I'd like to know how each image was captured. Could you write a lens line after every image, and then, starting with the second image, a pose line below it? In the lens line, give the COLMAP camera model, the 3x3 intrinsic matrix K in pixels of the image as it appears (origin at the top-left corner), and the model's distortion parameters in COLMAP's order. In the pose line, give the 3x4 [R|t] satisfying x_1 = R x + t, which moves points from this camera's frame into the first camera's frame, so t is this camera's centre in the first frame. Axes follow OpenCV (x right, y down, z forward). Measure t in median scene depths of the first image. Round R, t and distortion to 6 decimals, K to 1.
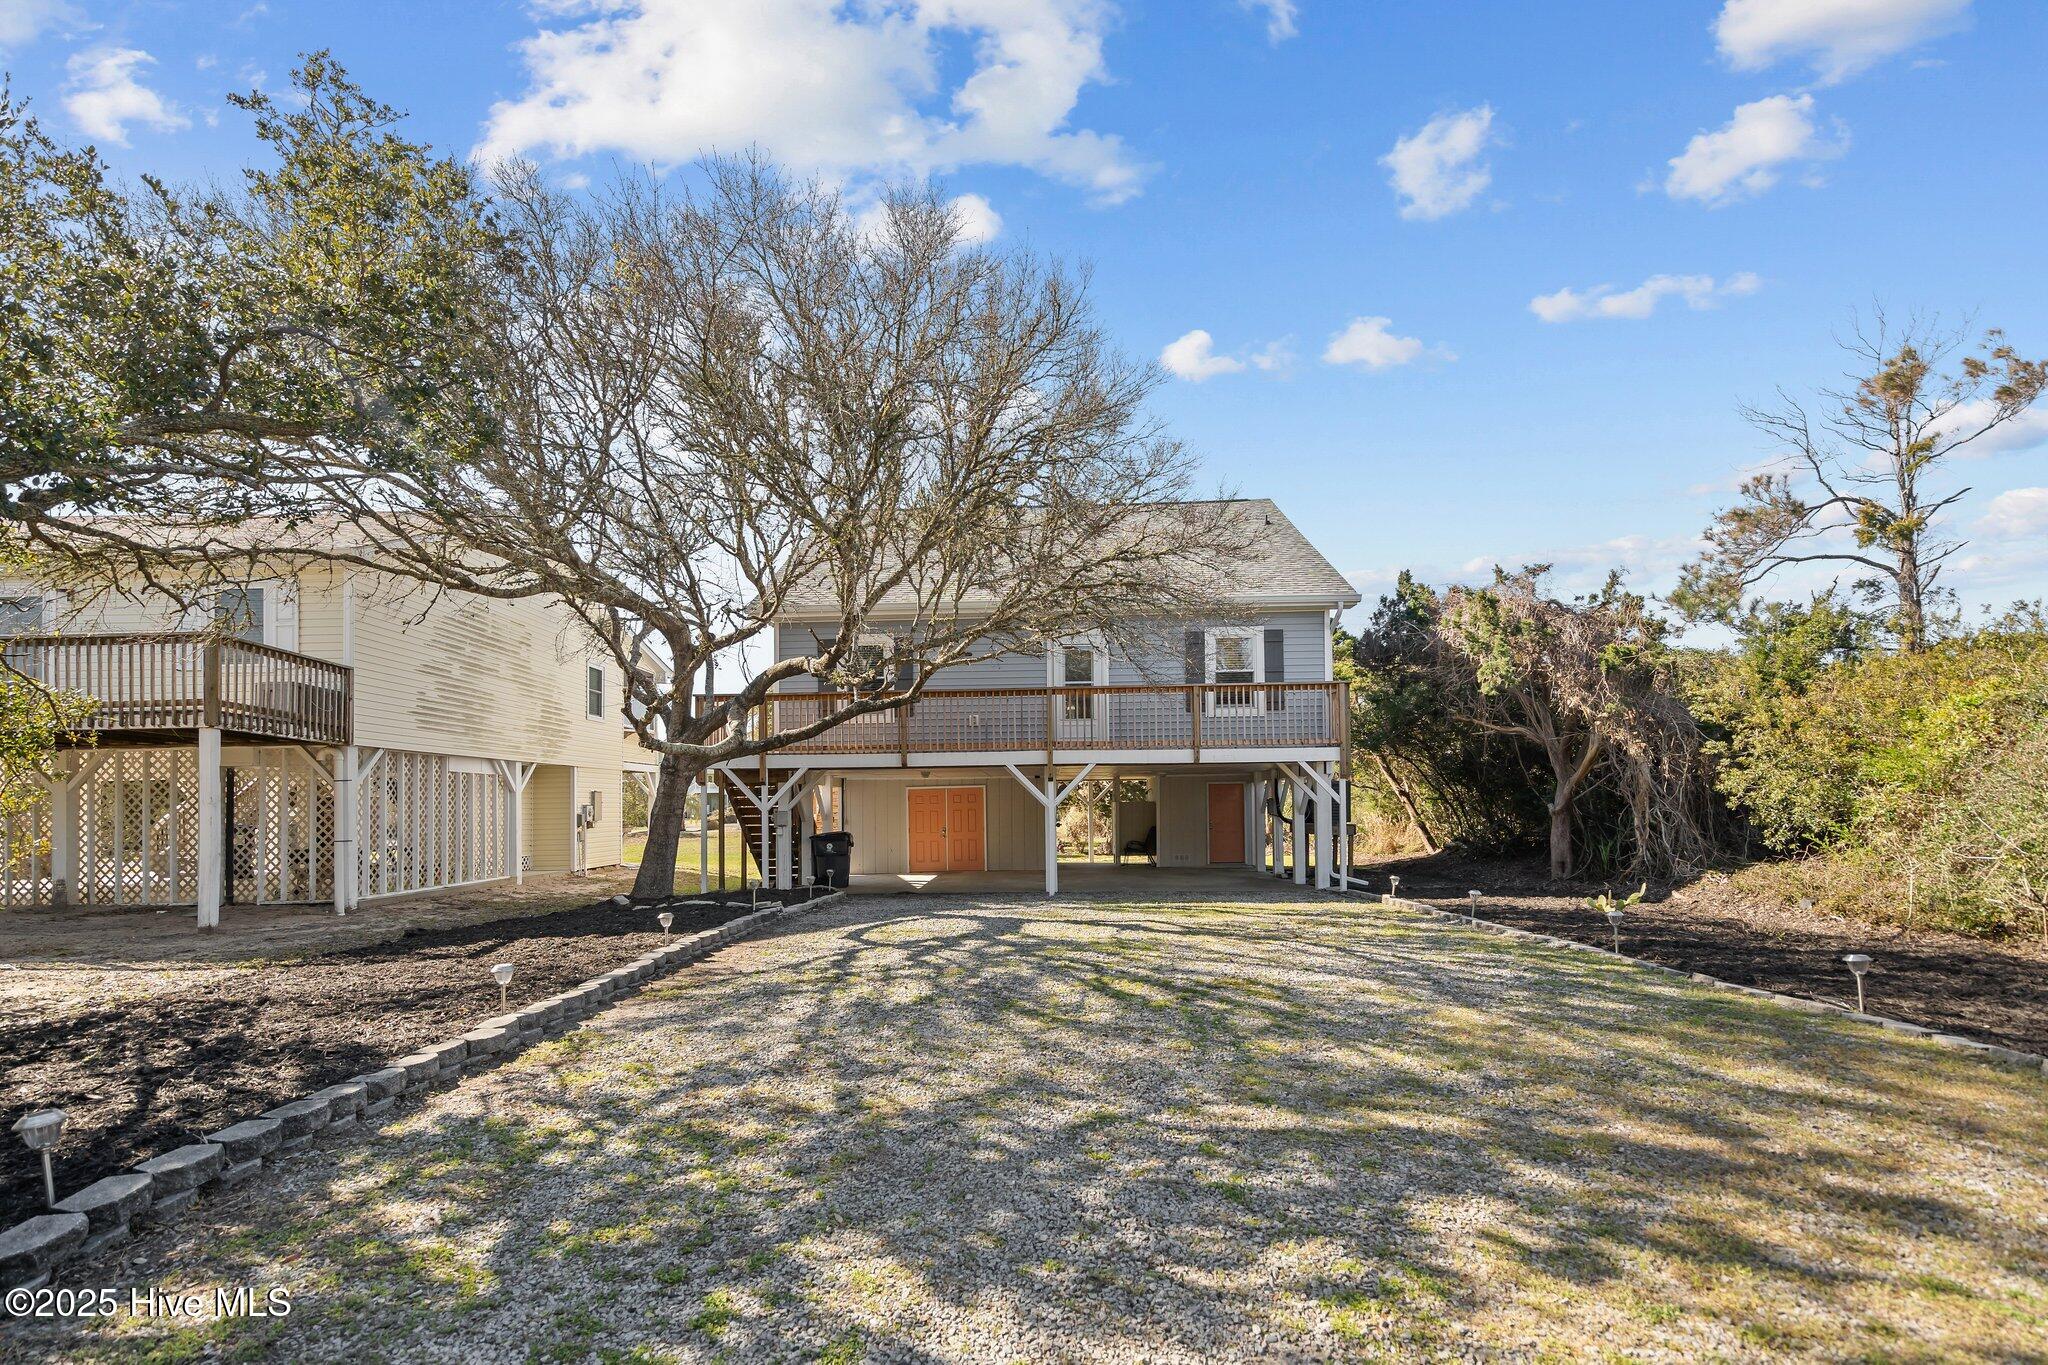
lens RADIAL K [[933.3, 0, 1020.4], [0, 933.3, 700.0], [0, 0, 1]] dist [0.004910, 0.000072]
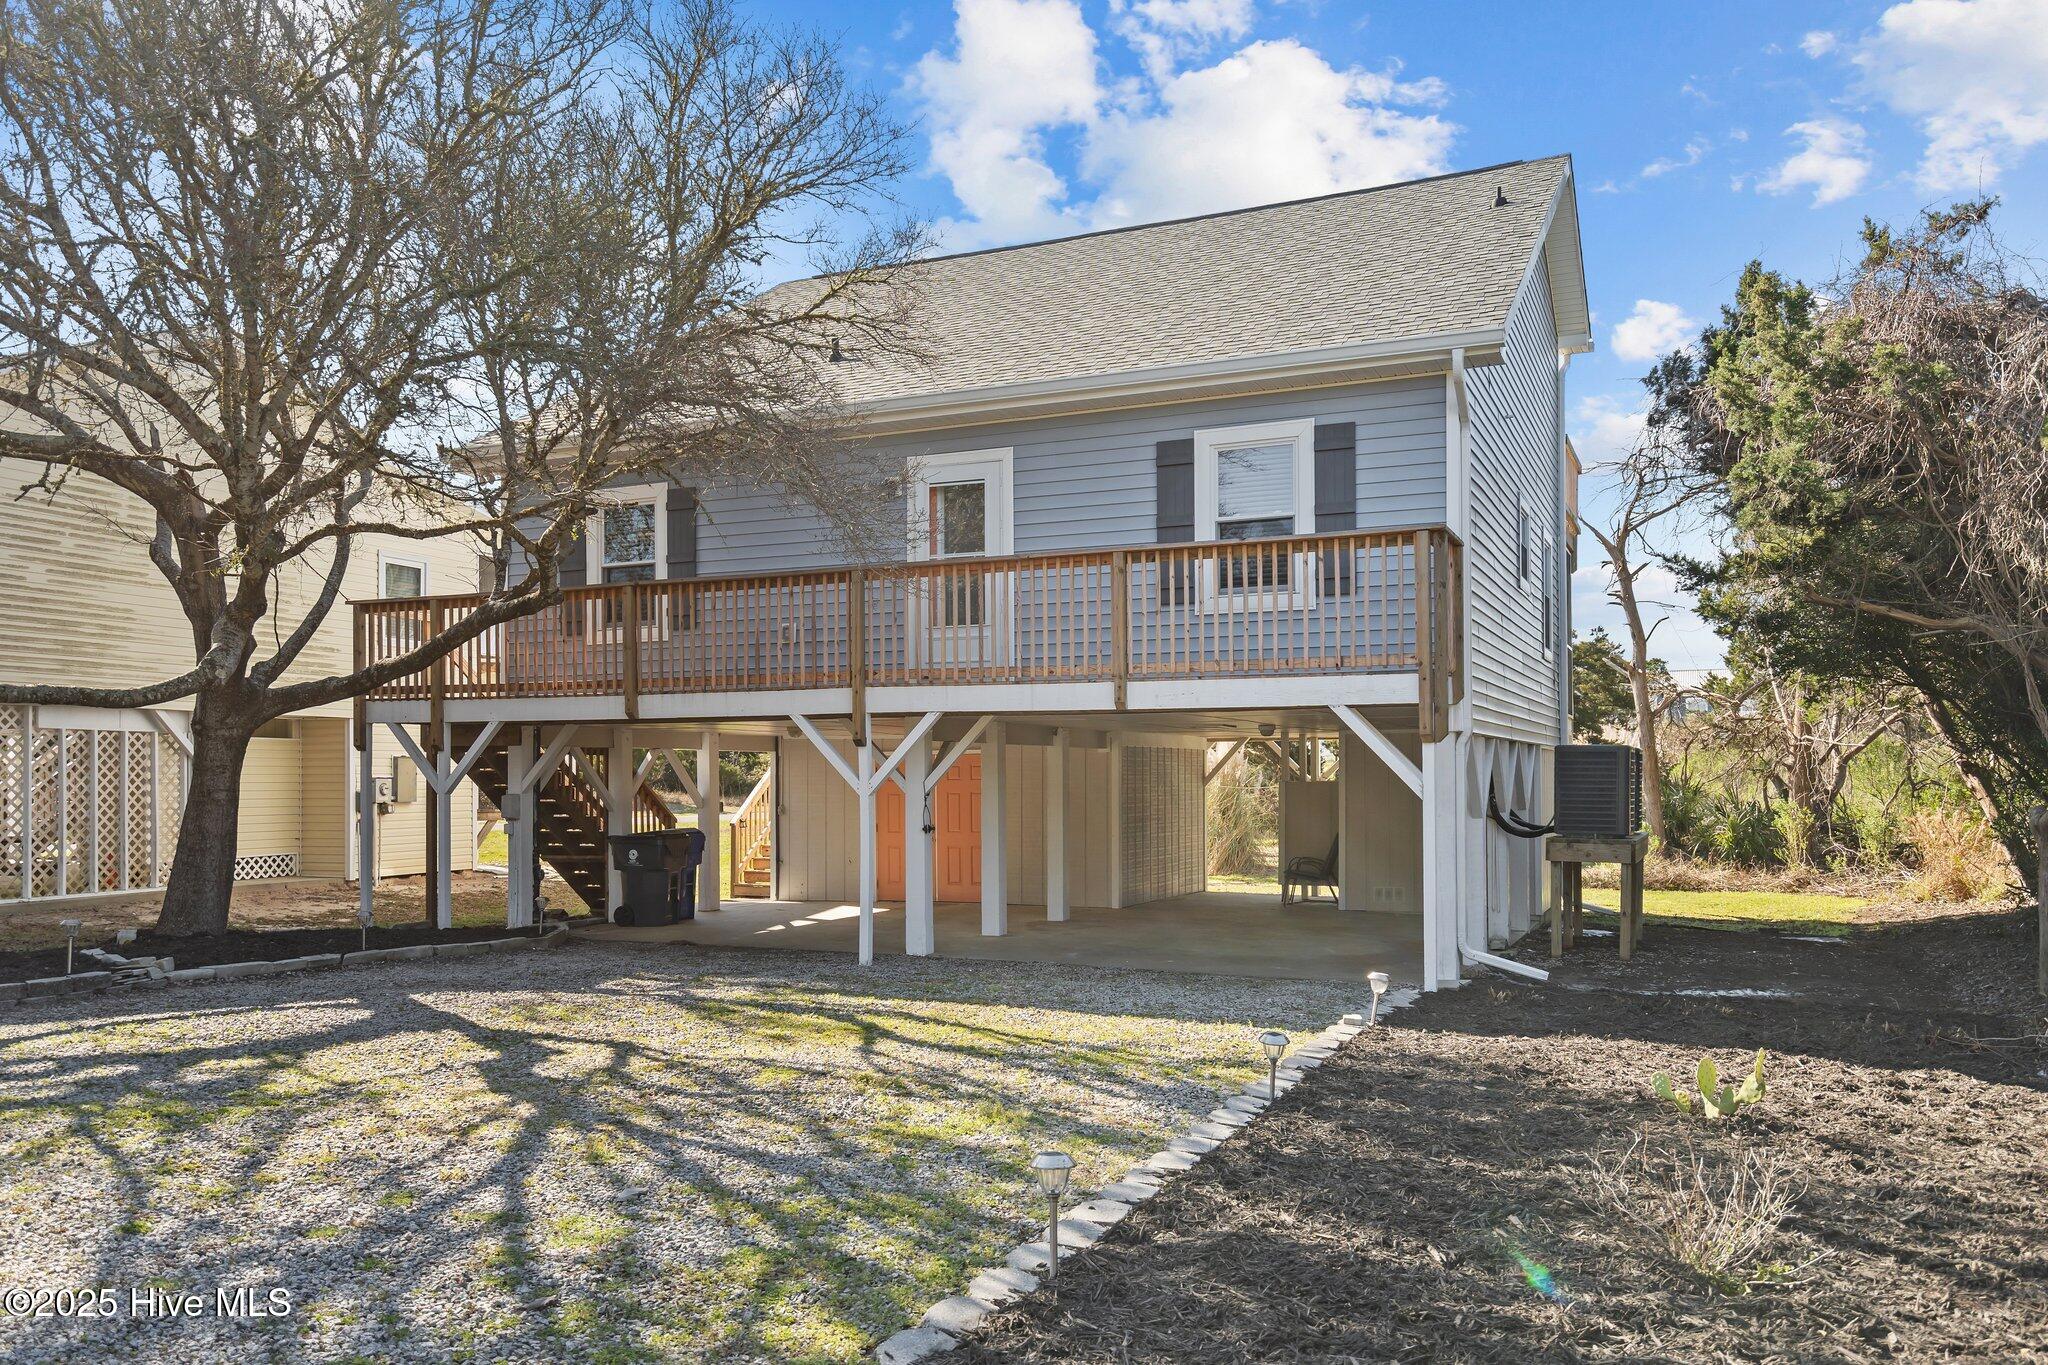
lens RADIAL K [[1527.1, 0, 1024.8], [0, 1527.1, 697.6], [0, 0, 1]] dist [0.012764, 0.001018]
pose [[0.931529, -0.007370, -0.363593, 0.407530], [0.031193, 0.997729, 0.059691, 0.011363], [0.362328, -0.066945, 0.929643, 0.232578]]
